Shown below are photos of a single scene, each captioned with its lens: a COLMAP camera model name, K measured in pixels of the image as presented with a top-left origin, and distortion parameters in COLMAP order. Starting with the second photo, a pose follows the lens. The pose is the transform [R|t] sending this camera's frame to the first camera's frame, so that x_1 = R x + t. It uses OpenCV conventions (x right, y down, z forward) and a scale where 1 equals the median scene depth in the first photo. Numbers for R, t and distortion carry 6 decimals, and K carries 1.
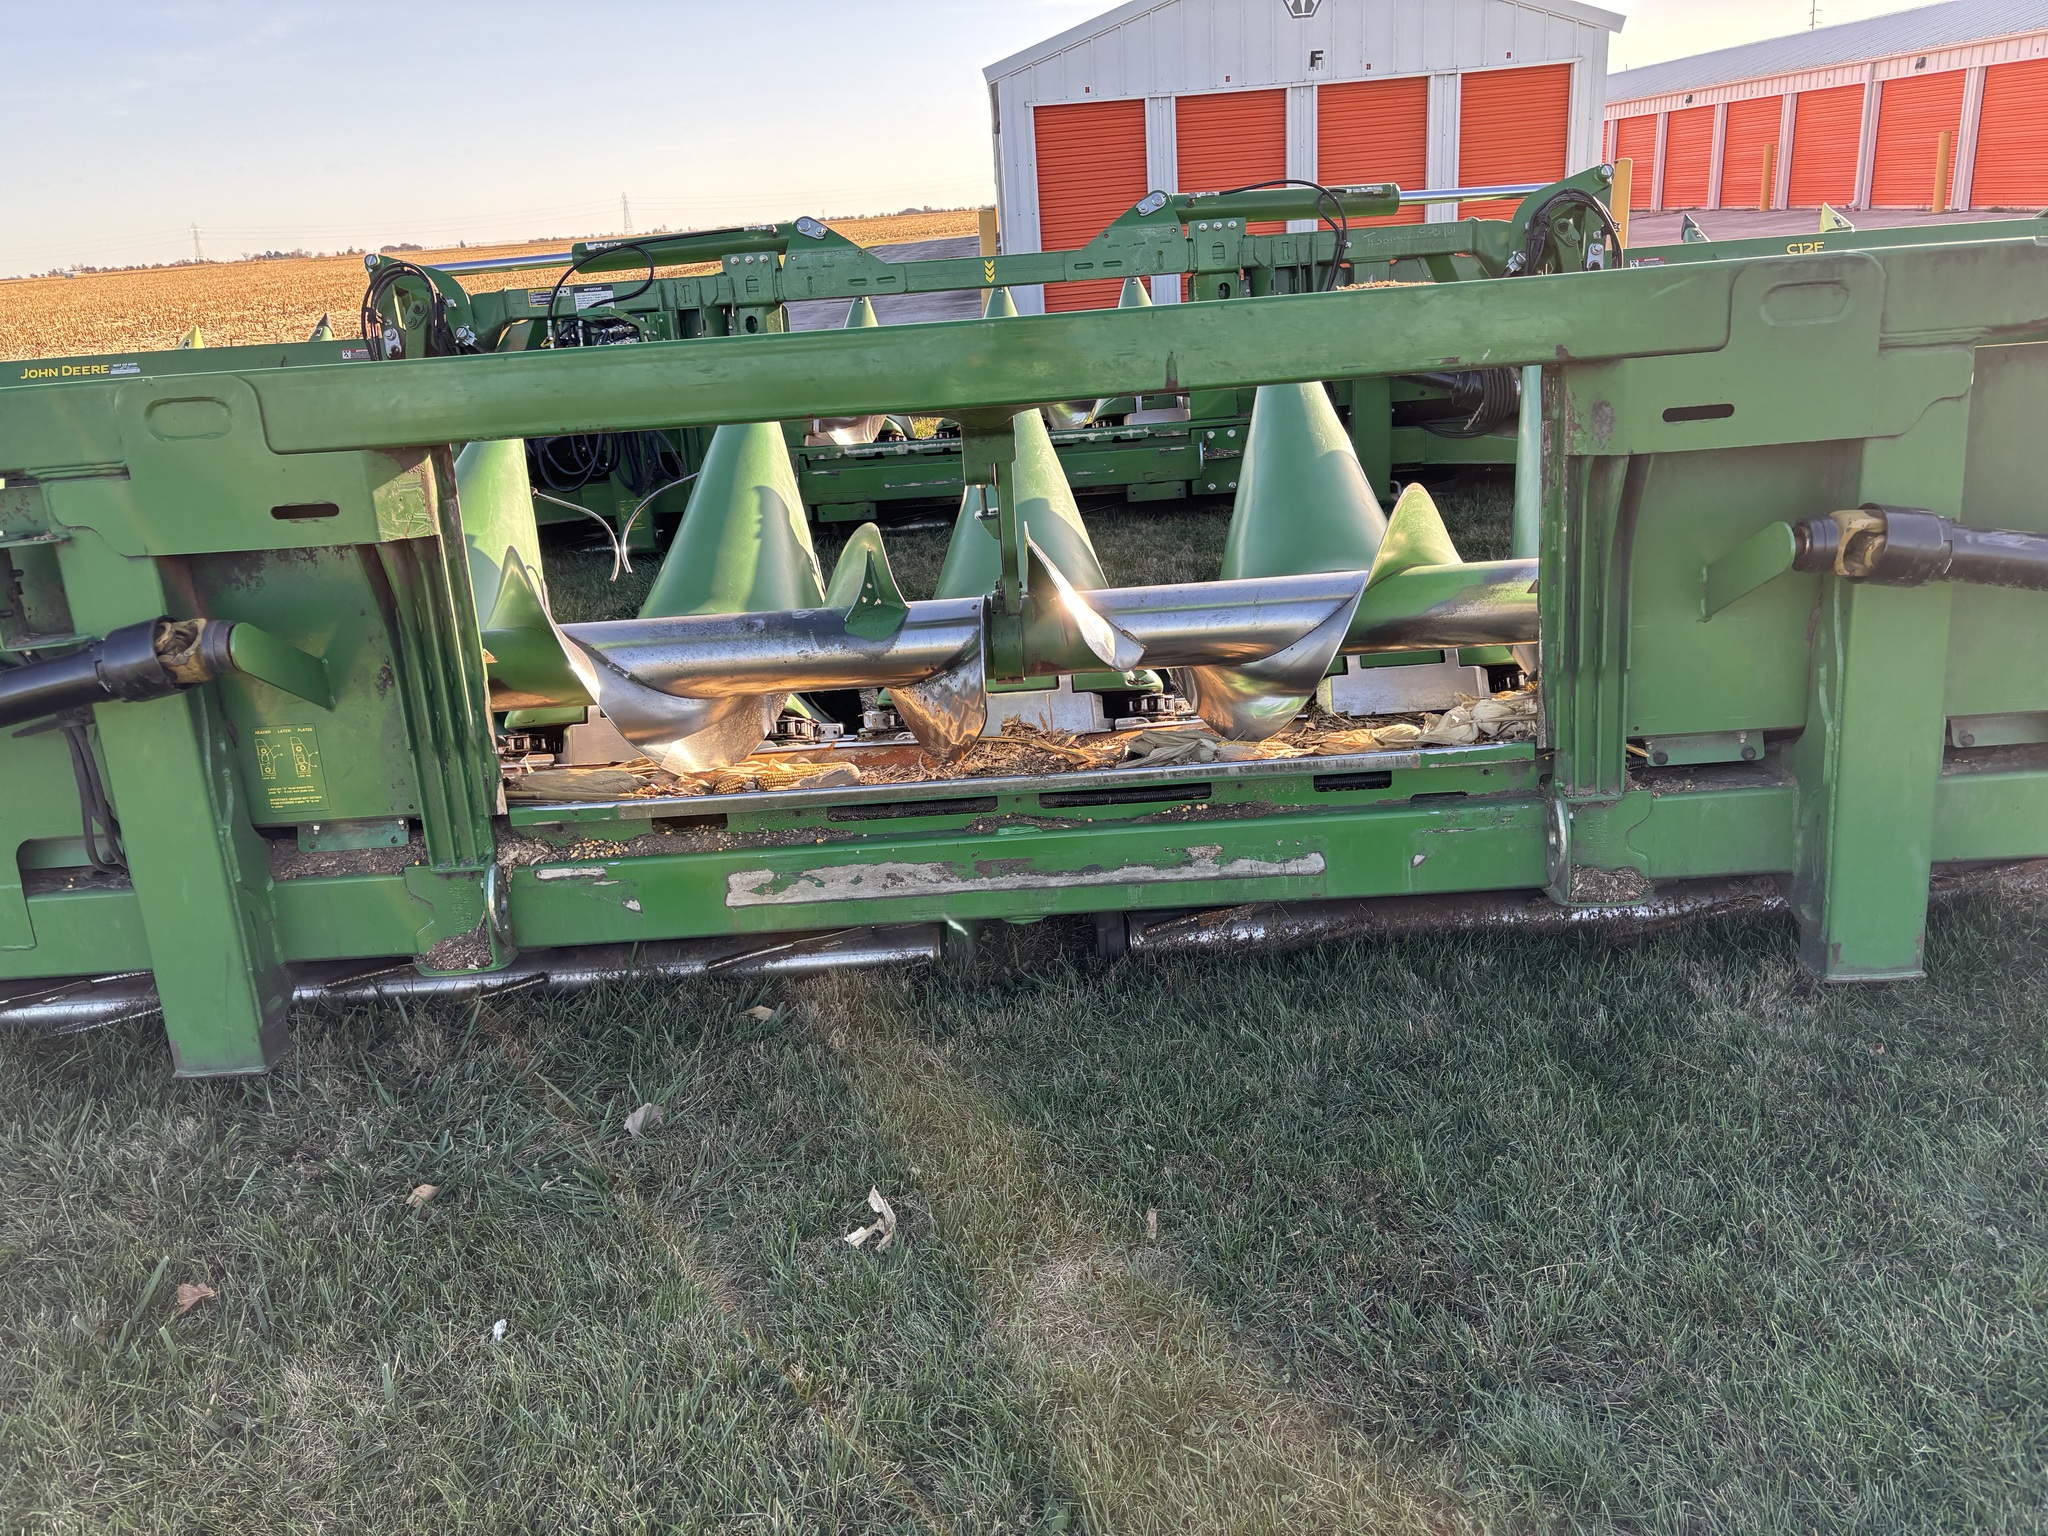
lens RADIAL K [[1569.4, 0, 1033.4], [0, 1569.4, 753.6], [0, 0, 1]] dist [0.052342, -0.047405]
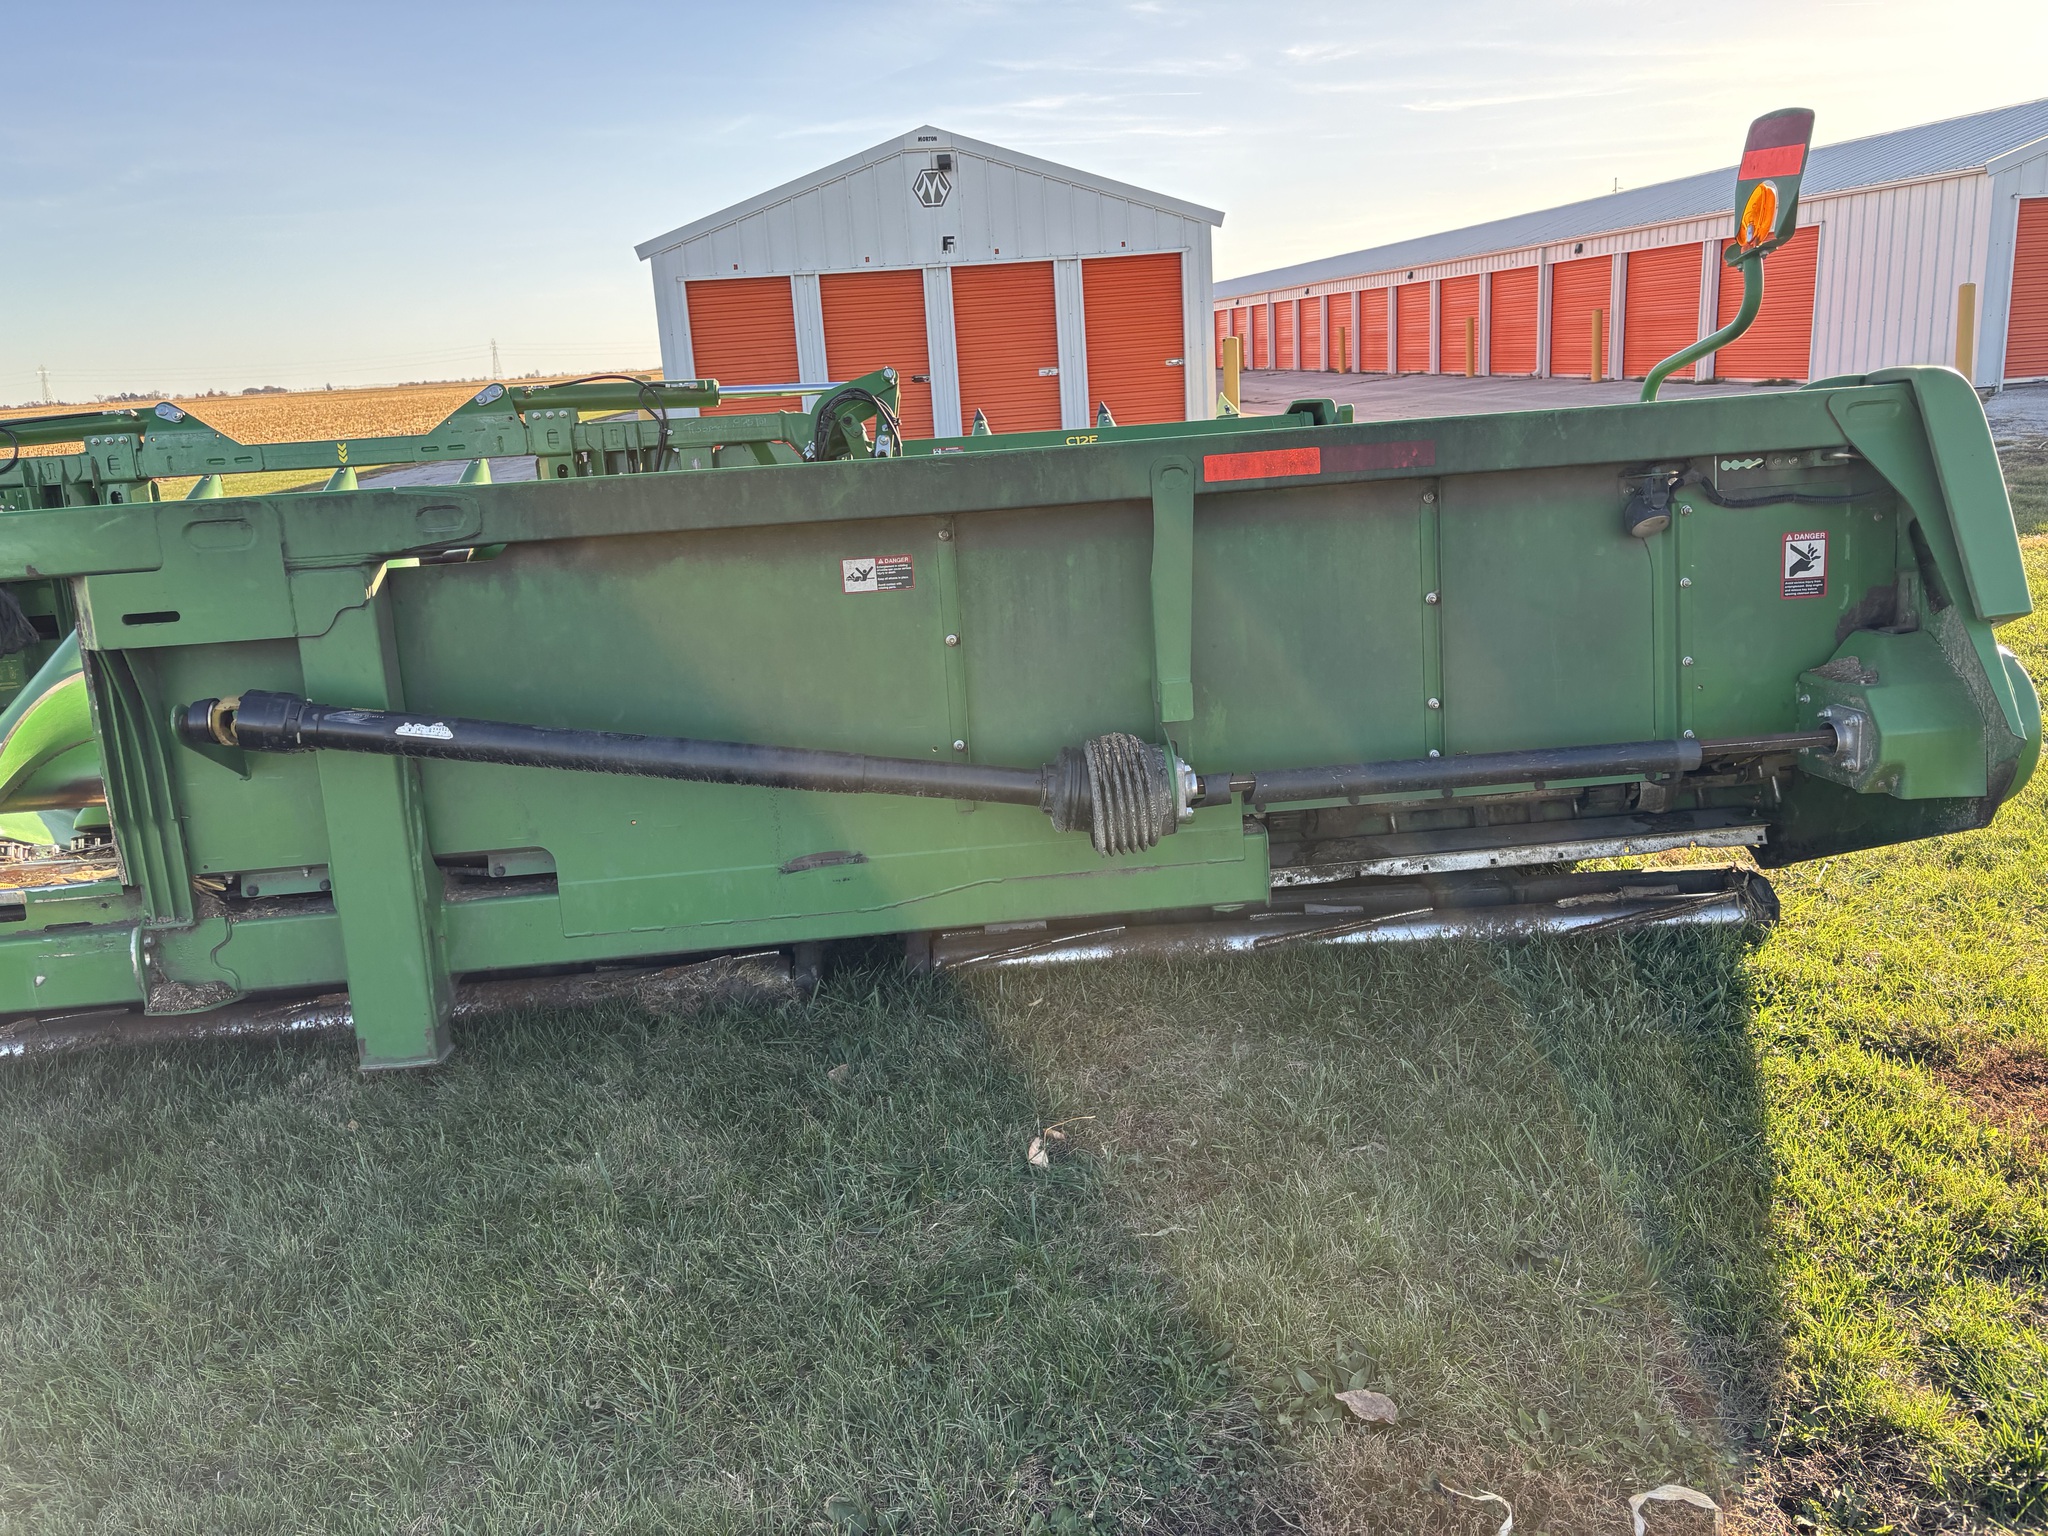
lens RADIAL K [[1569.4, 0, 1034.0], [0, 1569.4, 754.1], [0, 0, 1]] dist [0.052342, -0.047405]
pose [[0.996836, -0.011244, 0.078690, 0.361821], [0.018002, 0.996158, -0.085703, 0.005429], [-0.077424, 0.086848, 0.993208, -0.109879]]
